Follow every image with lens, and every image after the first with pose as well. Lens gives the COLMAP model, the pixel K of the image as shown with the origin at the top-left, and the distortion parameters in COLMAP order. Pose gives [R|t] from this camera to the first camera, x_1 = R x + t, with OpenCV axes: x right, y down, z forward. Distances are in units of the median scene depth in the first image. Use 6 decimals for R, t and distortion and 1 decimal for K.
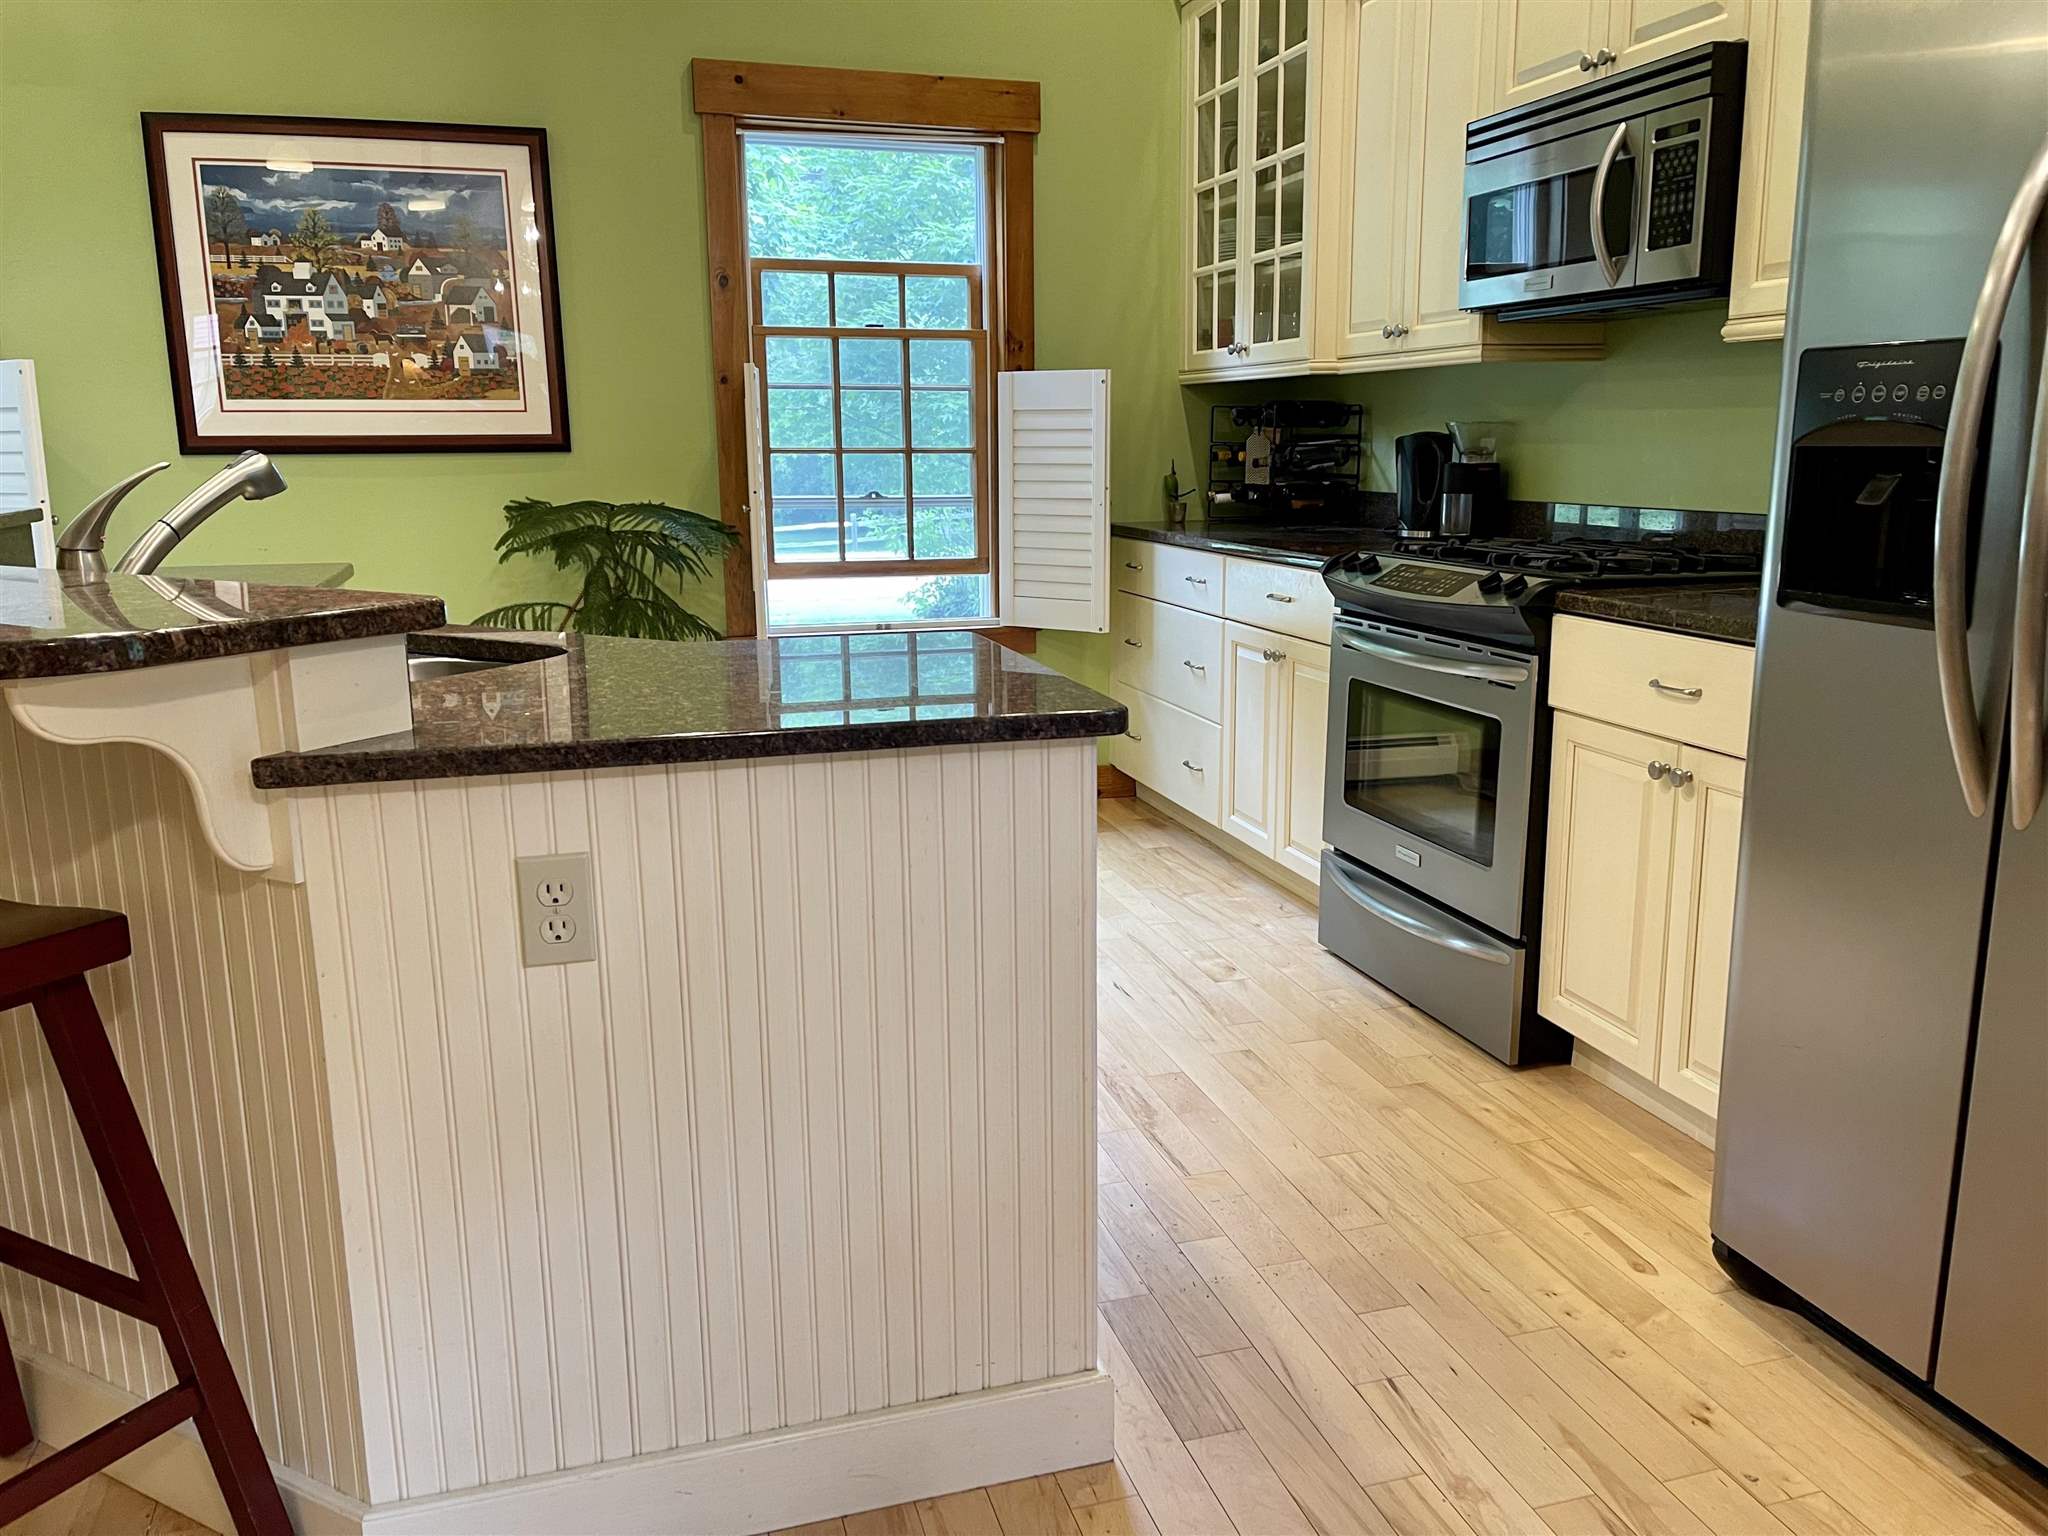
lens RADIAL K [[1544.5, 0, 1058.7], [0, 1544.5, 757.9], [0, 0, 1]] dist [0.072609, -0.093612]
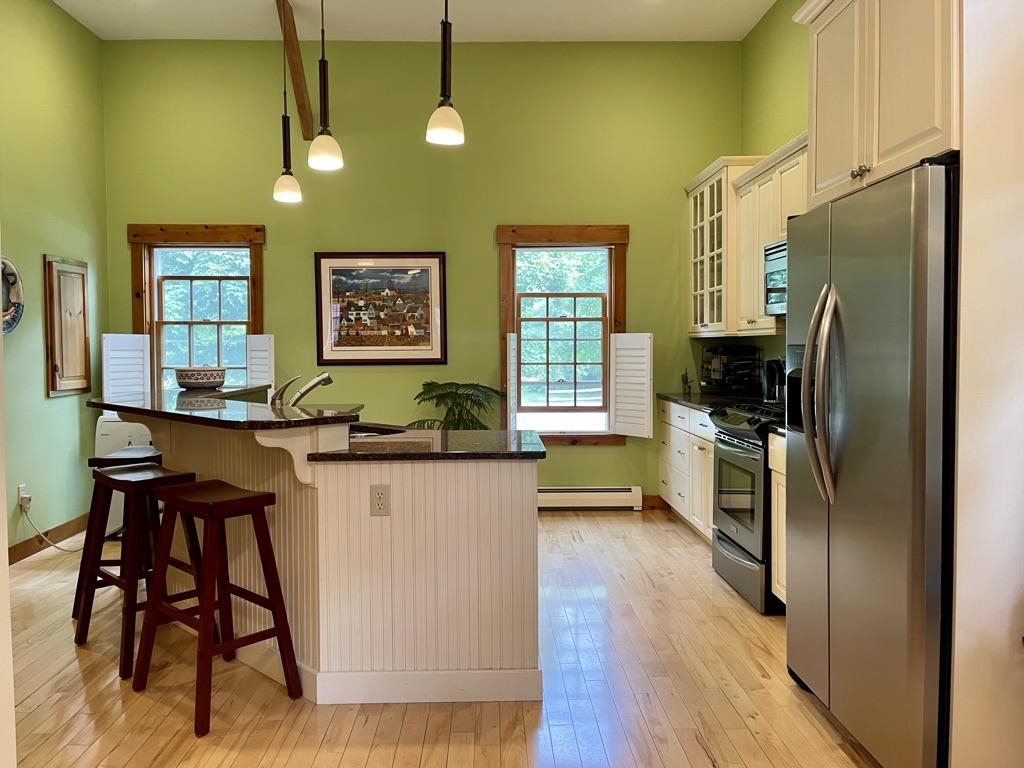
lens RADIAL K [[772.3, 0, 517.6], [0, 772.3, 380.9], [0, 0, 1]] dist [0.072609, -0.093612]
pose [[0.963668, 0.013488, -0.266764, 0.176815], [-0.055723, 0.986901, -0.151396, 0.030032], [0.261227, 0.160760, 0.951796, -0.259321]]
